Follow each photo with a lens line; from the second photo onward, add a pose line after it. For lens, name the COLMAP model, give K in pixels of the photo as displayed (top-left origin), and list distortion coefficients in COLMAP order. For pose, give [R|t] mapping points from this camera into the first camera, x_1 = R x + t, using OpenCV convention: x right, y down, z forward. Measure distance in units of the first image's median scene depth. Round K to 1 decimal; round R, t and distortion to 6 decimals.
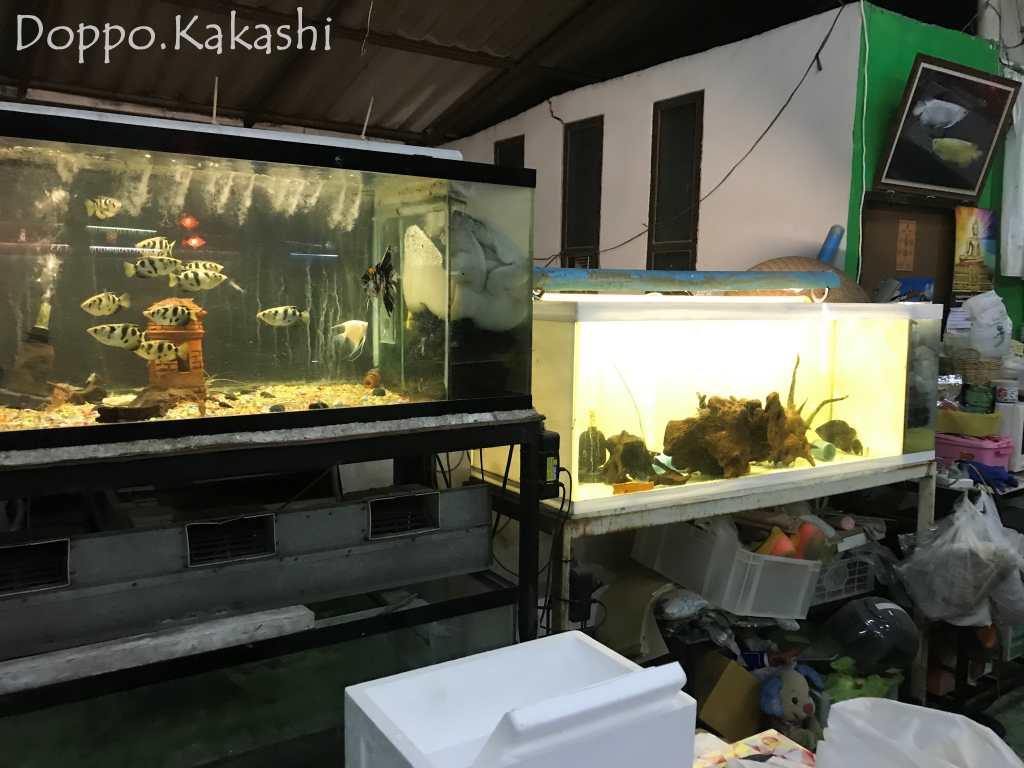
lens RADIAL K [[839.2, 0, 512.0], [0, 839.2, 384.0], [0, 0, 1]] dist [0.006991, 0.002013]
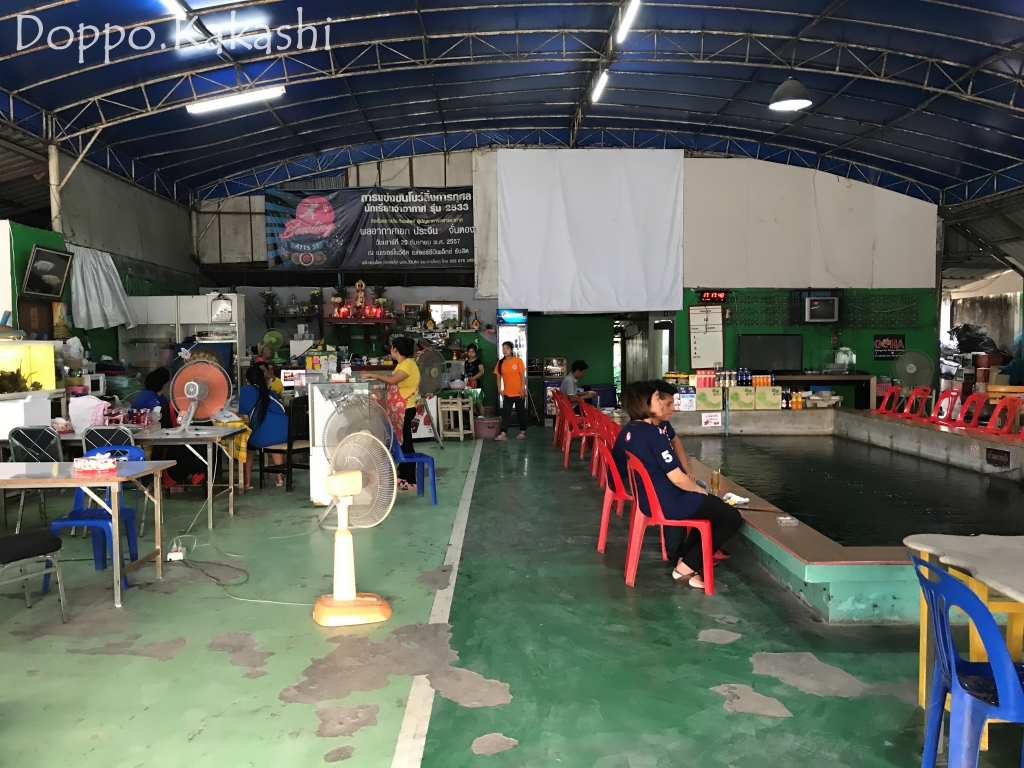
lens RADIAL K [[839.2, 0, 512.0], [0, 839.2, 384.0], [0, 0, 1]] dist [0.006991, 0.002013]
pose [[0.519756, -0.060829, 0.852146, -0.901375], [0.104230, 0.994526, 0.007419, 0.147467], [-0.847933, 0.084963, 0.523251, -1.423270]]
